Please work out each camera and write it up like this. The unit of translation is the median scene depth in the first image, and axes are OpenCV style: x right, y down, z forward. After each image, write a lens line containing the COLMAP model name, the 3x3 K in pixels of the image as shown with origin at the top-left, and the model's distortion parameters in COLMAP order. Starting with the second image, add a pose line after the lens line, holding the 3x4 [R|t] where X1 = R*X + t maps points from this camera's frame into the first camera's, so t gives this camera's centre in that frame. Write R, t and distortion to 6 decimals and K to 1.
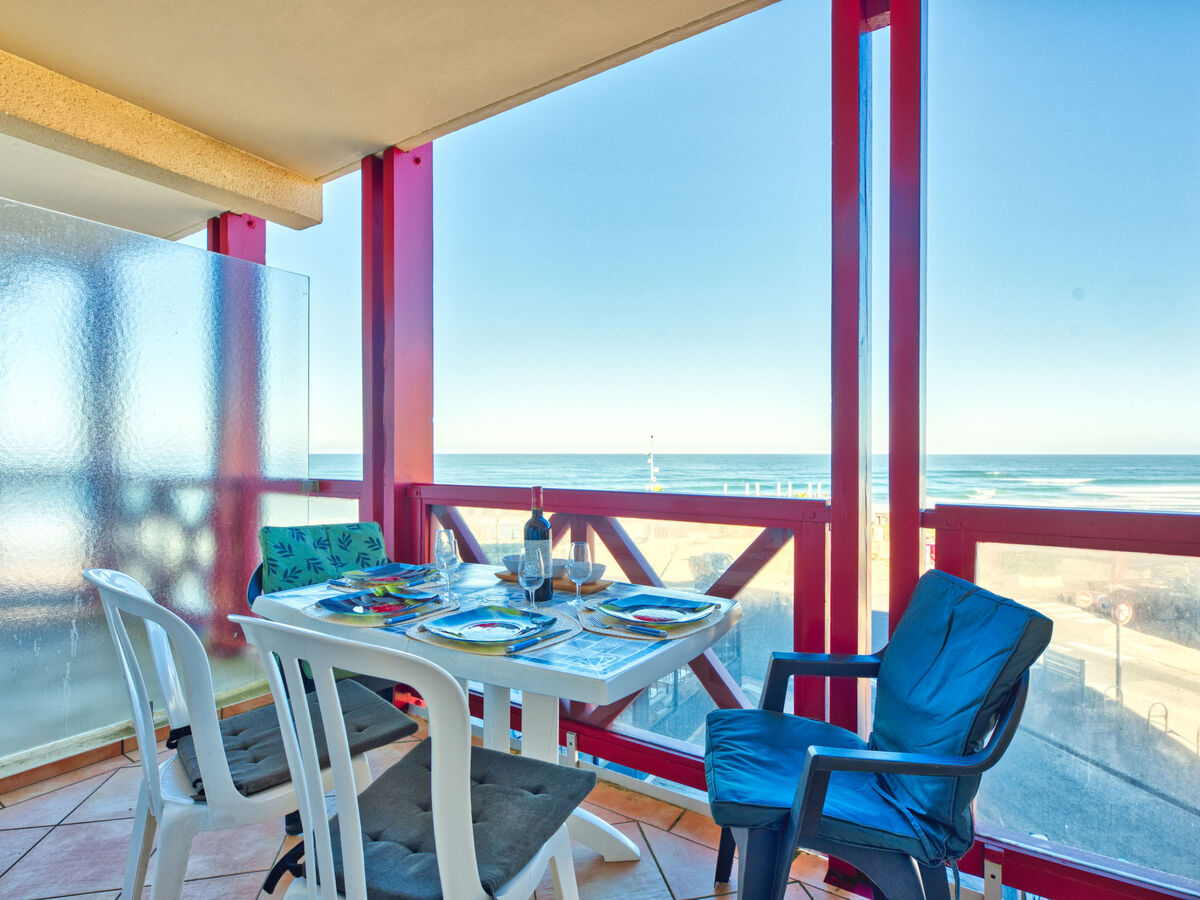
lens RADIAL K [[597.5, 0, 594.3], [0, 597.5, 455.0], [0, 0, 1]] dist [0.000806, -0.004275]
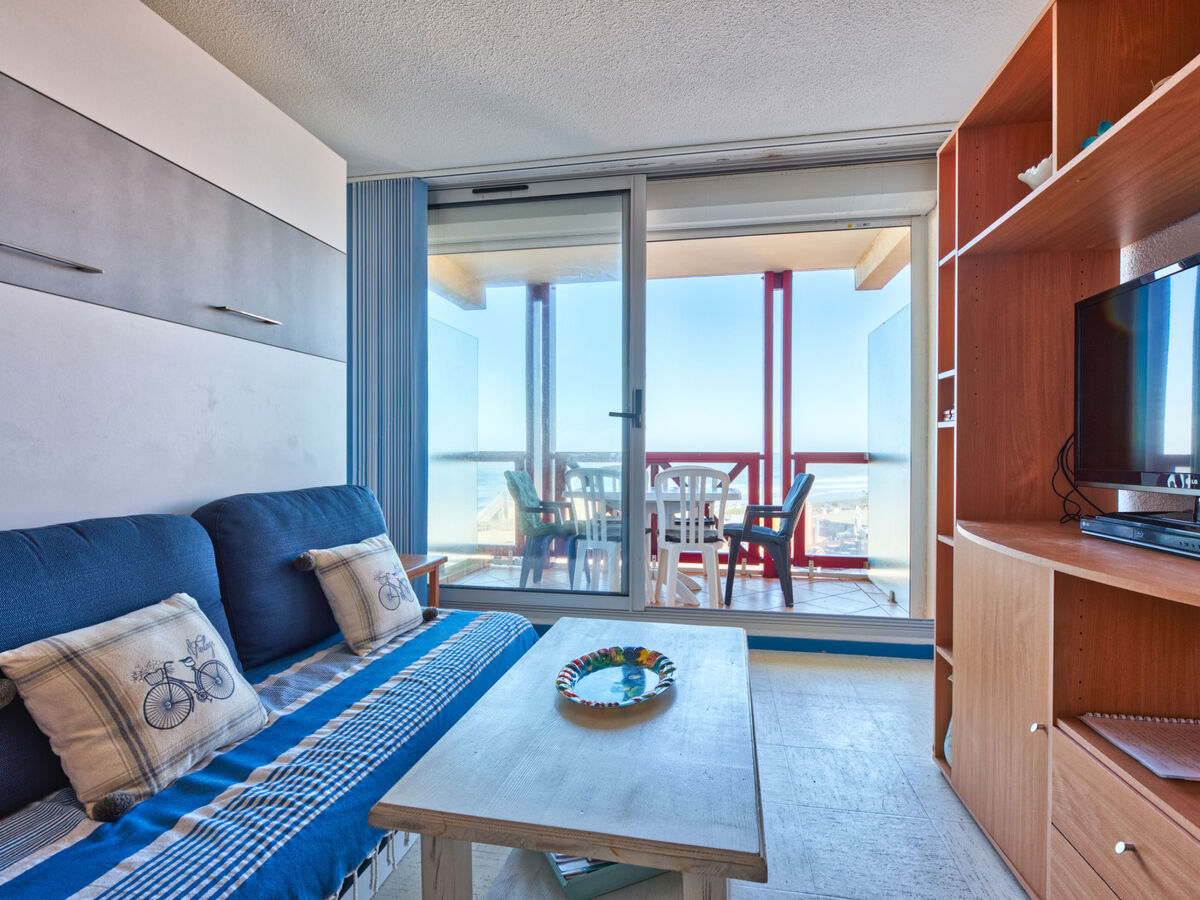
lens RADIAL K [[597.5, 0, 601.2], [0, 597.5, 455.7], [0, 0, 1]] dist [0.000806, -0.004275]
pose [[0.932476, 0.000985, 0.361232, -0.880349], [-0.004277, 0.999956, 0.008315, 0.046913], [-0.361208, -0.009298, 0.932439, -0.903392]]
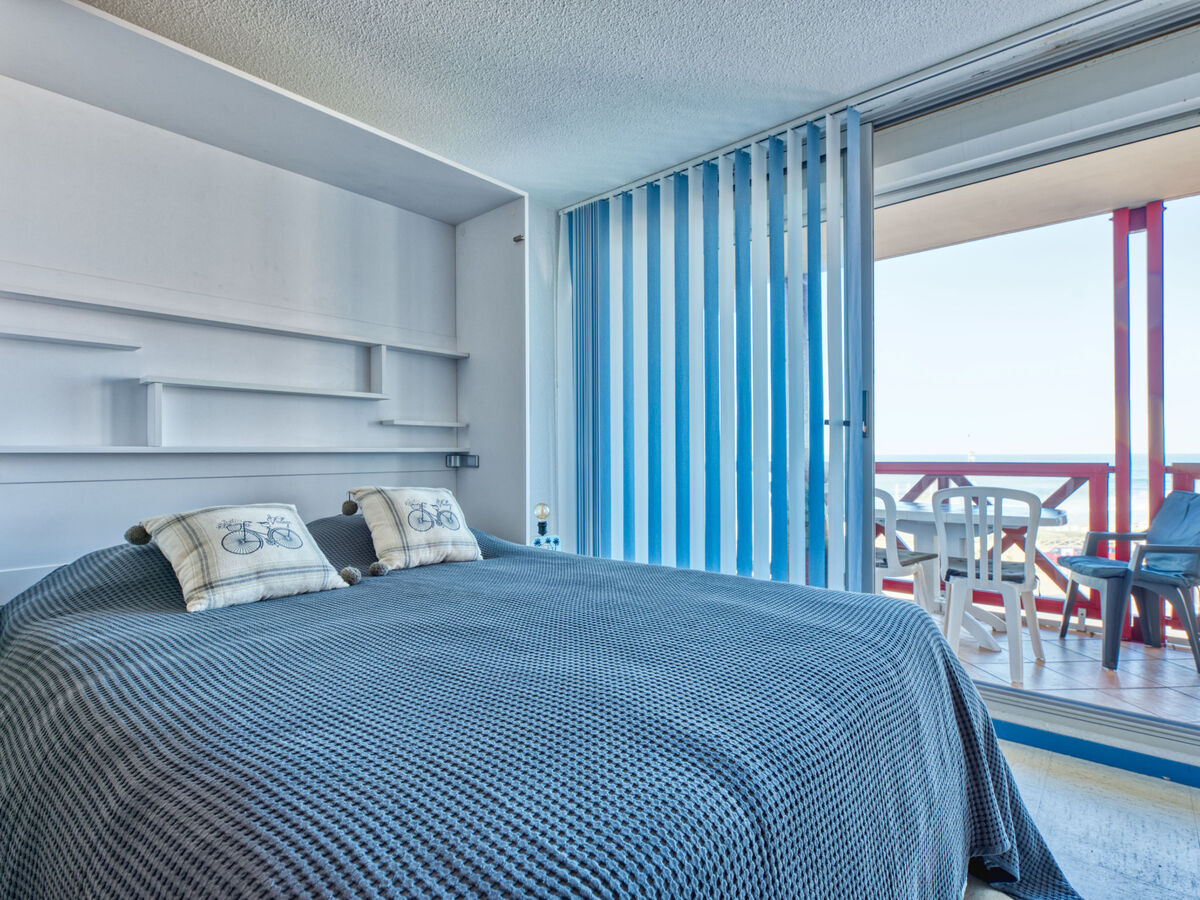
lens RADIAL K [[597.5, 0, 600.4], [0, 597.5, 454.9], [0, 0, 1]] dist [0.000806, -0.004275]
pose [[0.987332, -0.003663, -0.158628, -0.653251], [0.004014, 0.999990, 0.001890, 0.025332], [0.158619, -0.002503, 0.987337, -0.836280]]
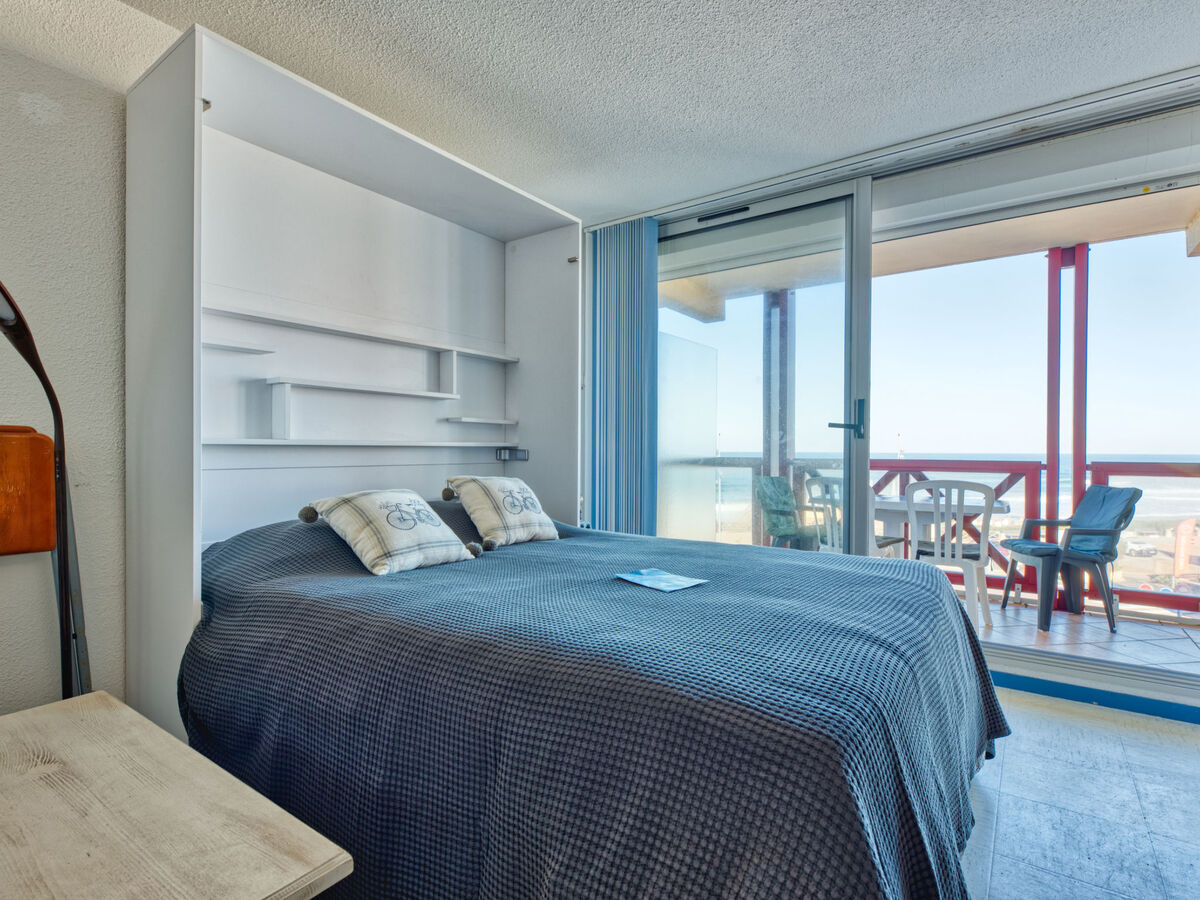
lens RADIAL K [[597.5, 0, 600.1], [0, 597.5, 455.8], [0, 0, 1]] dist [0.000806, -0.004275]
pose [[0.997865, 0.006935, -0.064946, -0.810977], [-0.006233, 0.999920, 0.011004, 0.025161], [0.065018, -0.010576, 0.997828, -1.000390]]
